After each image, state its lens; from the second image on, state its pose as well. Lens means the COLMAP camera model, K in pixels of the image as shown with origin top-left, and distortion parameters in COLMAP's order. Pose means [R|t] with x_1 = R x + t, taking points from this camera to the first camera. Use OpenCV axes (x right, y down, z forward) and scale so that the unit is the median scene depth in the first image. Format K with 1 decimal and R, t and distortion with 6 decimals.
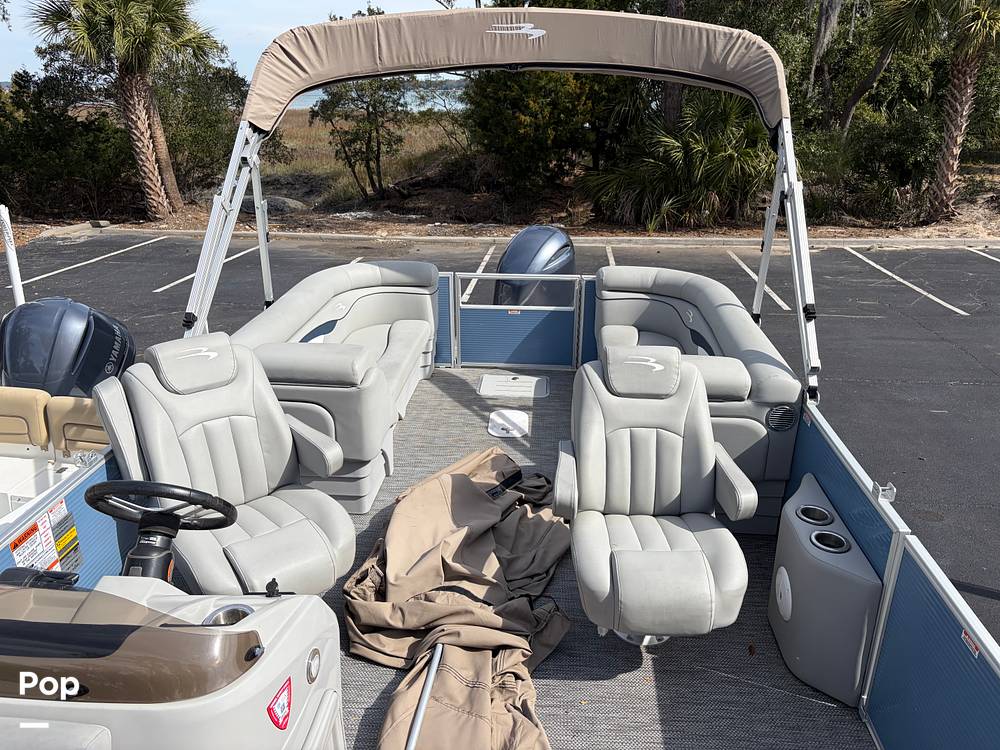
lens RADIAL K [[757.7, 0, 496.4], [0, 757.7, 377.3], [0, 0, 1]] dist [0.038514, -0.041848]
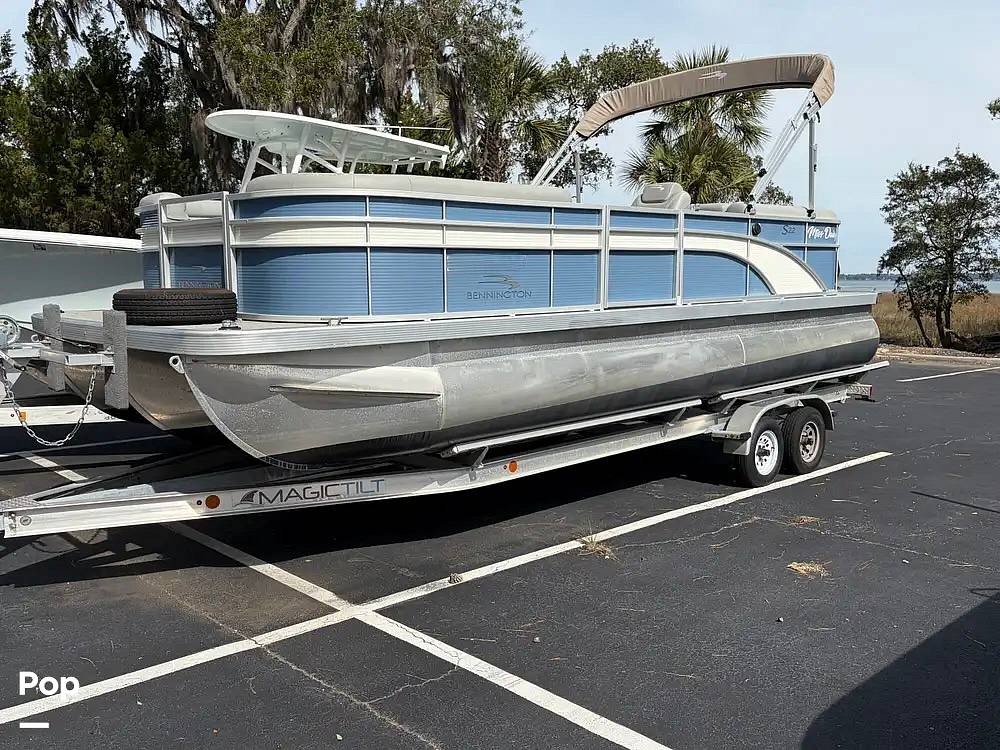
lens RADIAL K [[884.9, 0, 496.2], [0, 884.9, 376.5], [0, 0, 1]] dist [0.022209, 0.006207]
pose [[0.759638, 0.077582, -0.645702, 0.131047], [-0.233960, 0.958987, -0.160019, 0.087315], [0.606806, 0.272625, 0.746634, -0.089727]]
